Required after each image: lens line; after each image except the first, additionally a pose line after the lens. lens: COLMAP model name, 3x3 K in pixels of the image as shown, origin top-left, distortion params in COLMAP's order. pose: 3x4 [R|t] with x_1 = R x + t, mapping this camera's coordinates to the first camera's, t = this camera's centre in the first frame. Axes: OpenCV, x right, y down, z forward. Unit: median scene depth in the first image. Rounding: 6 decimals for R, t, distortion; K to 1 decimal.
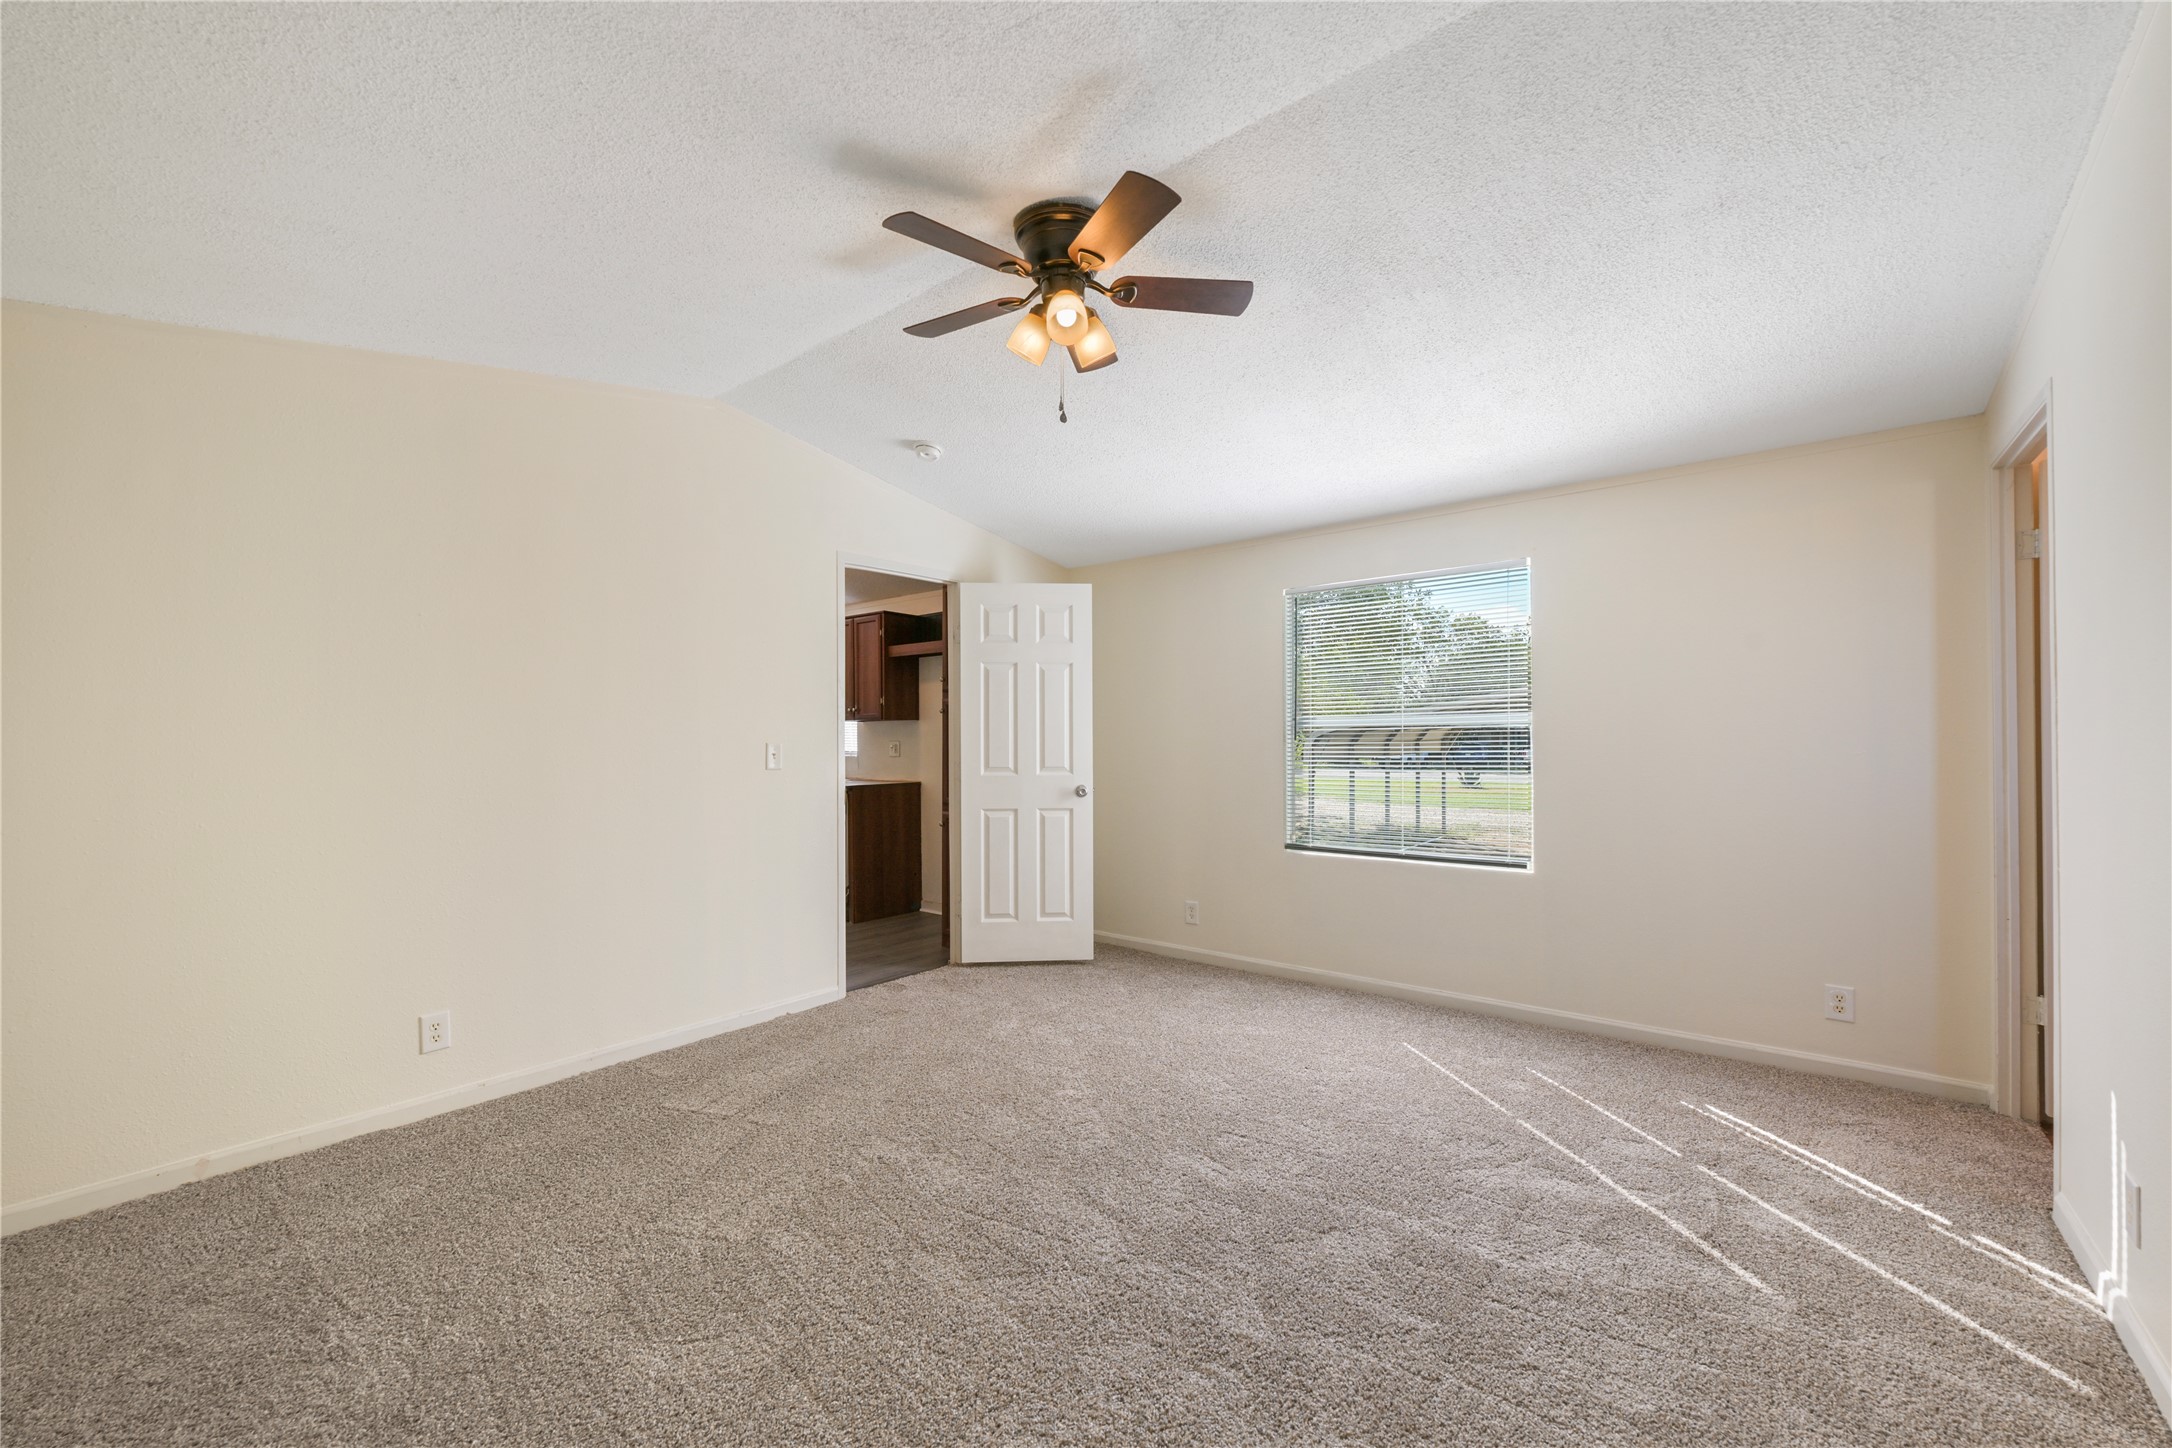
lens RADIAL K [[865.5, 0, 1099.1], [0, 865.5, 725.6], [0, 0, 1]] dist [0.000175, 0.000424]
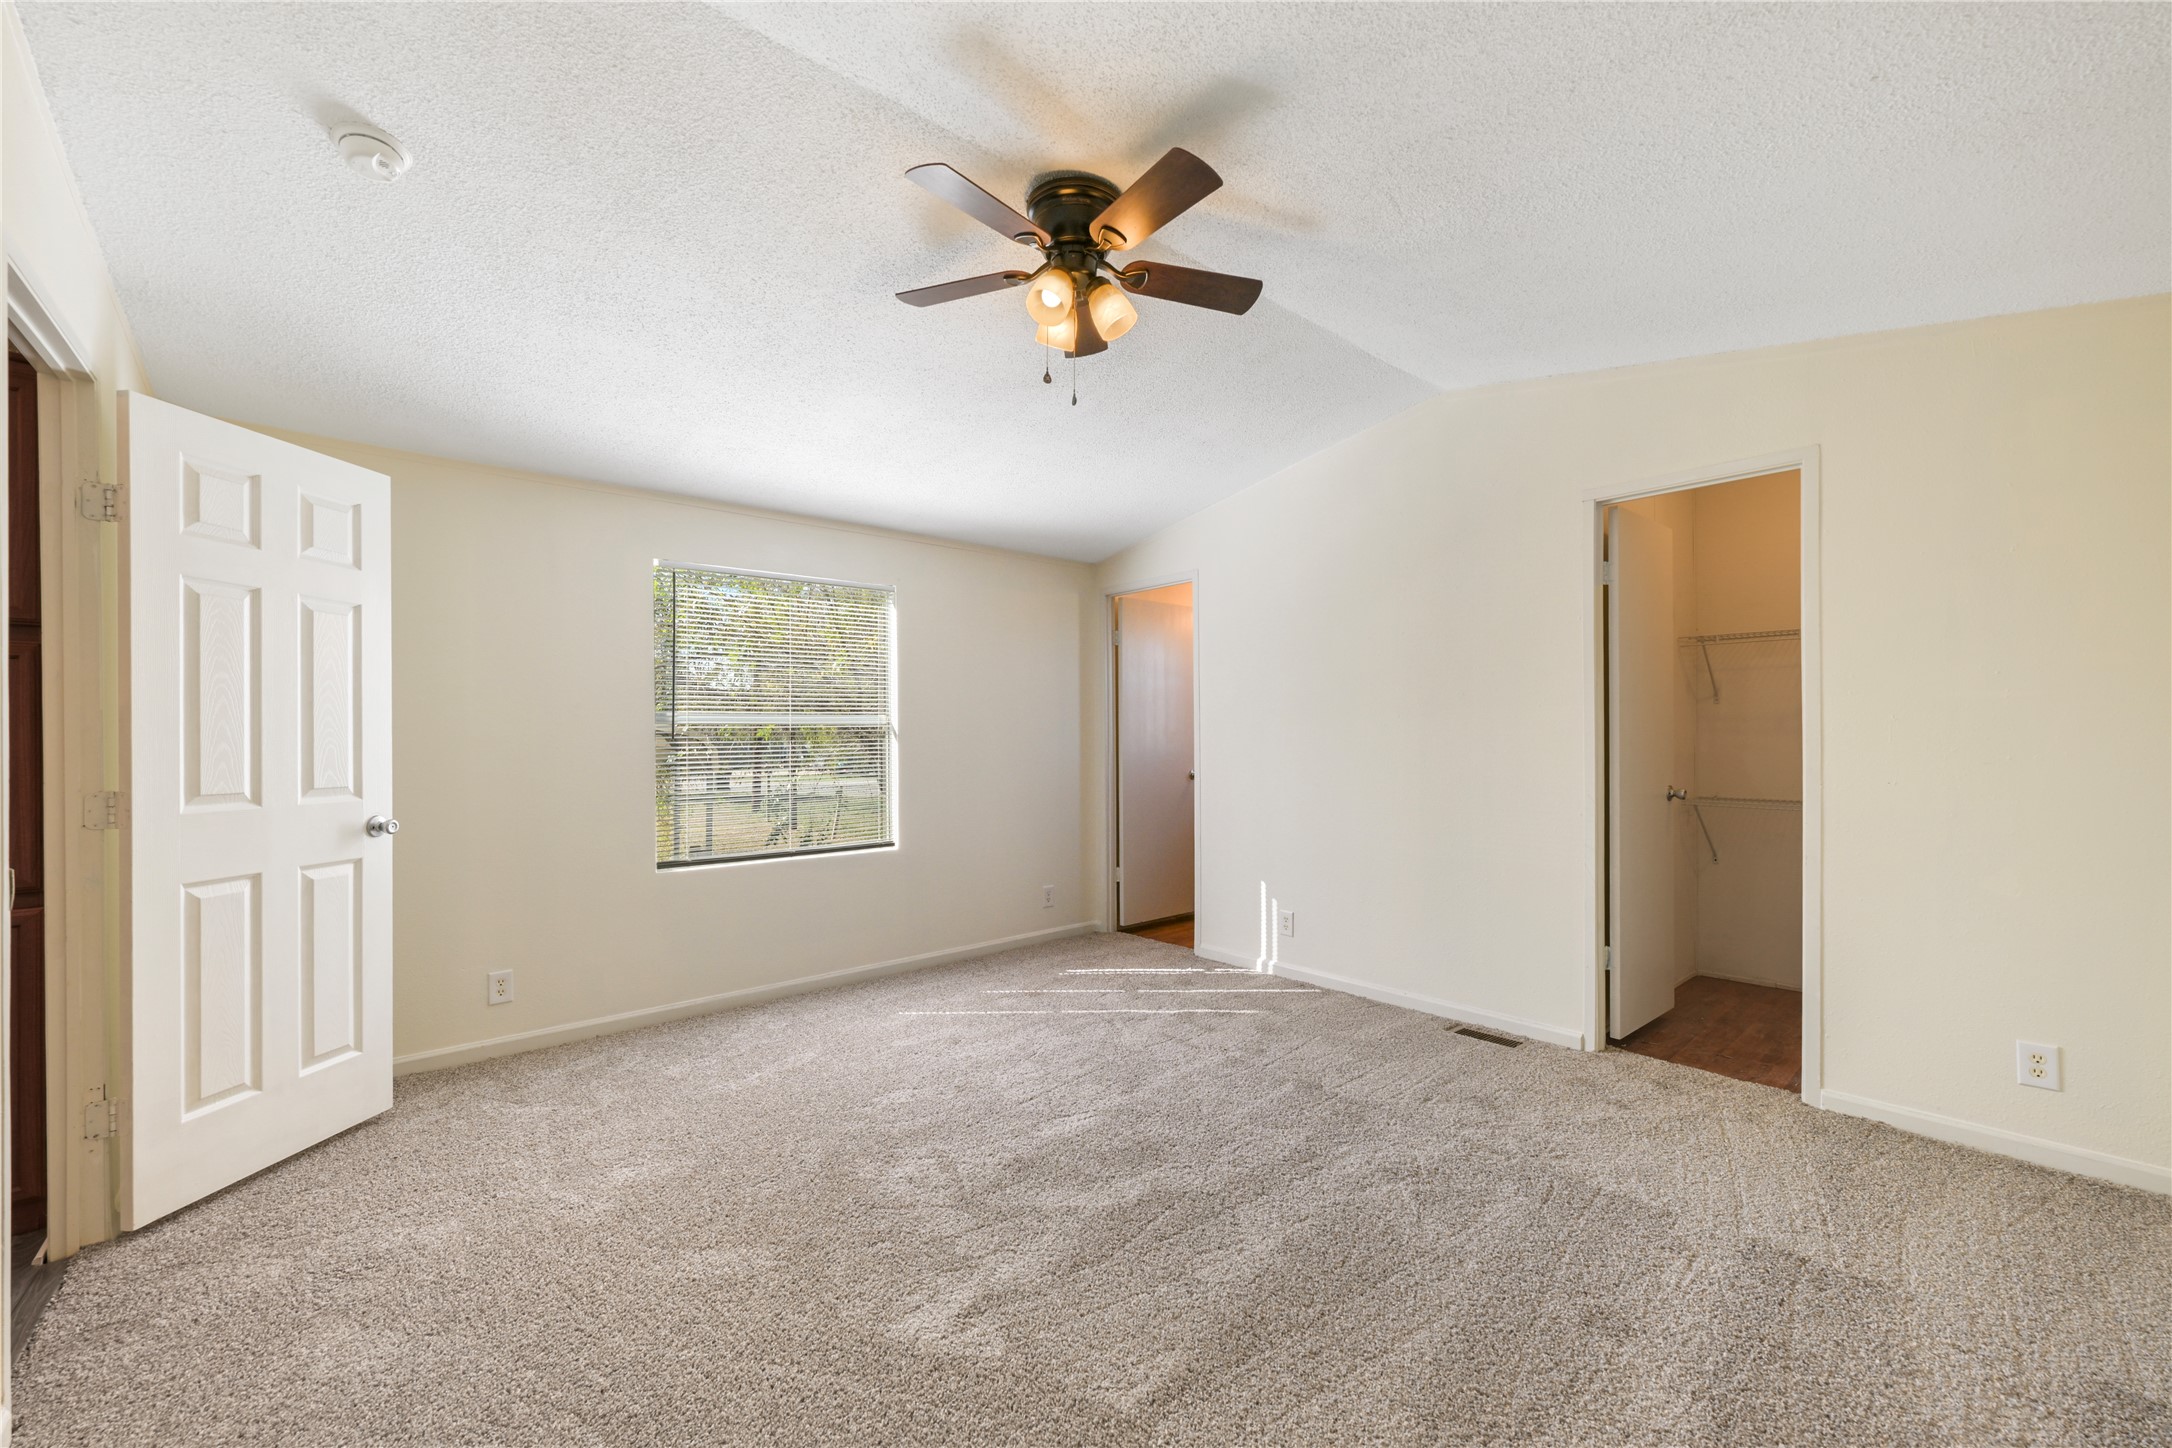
lens RADIAL K [[865.5, 0, 1098.9], [0, 865.5, 736.2], [0, 0, 1]] dist [0.000175, 0.000424]
pose [[0.178133, 0.003827, 0.983999, -0.535235], [-0.006034, 0.999978, -0.002797, 0.014204], [-0.983988, -0.005440, 0.178152, 0.437030]]
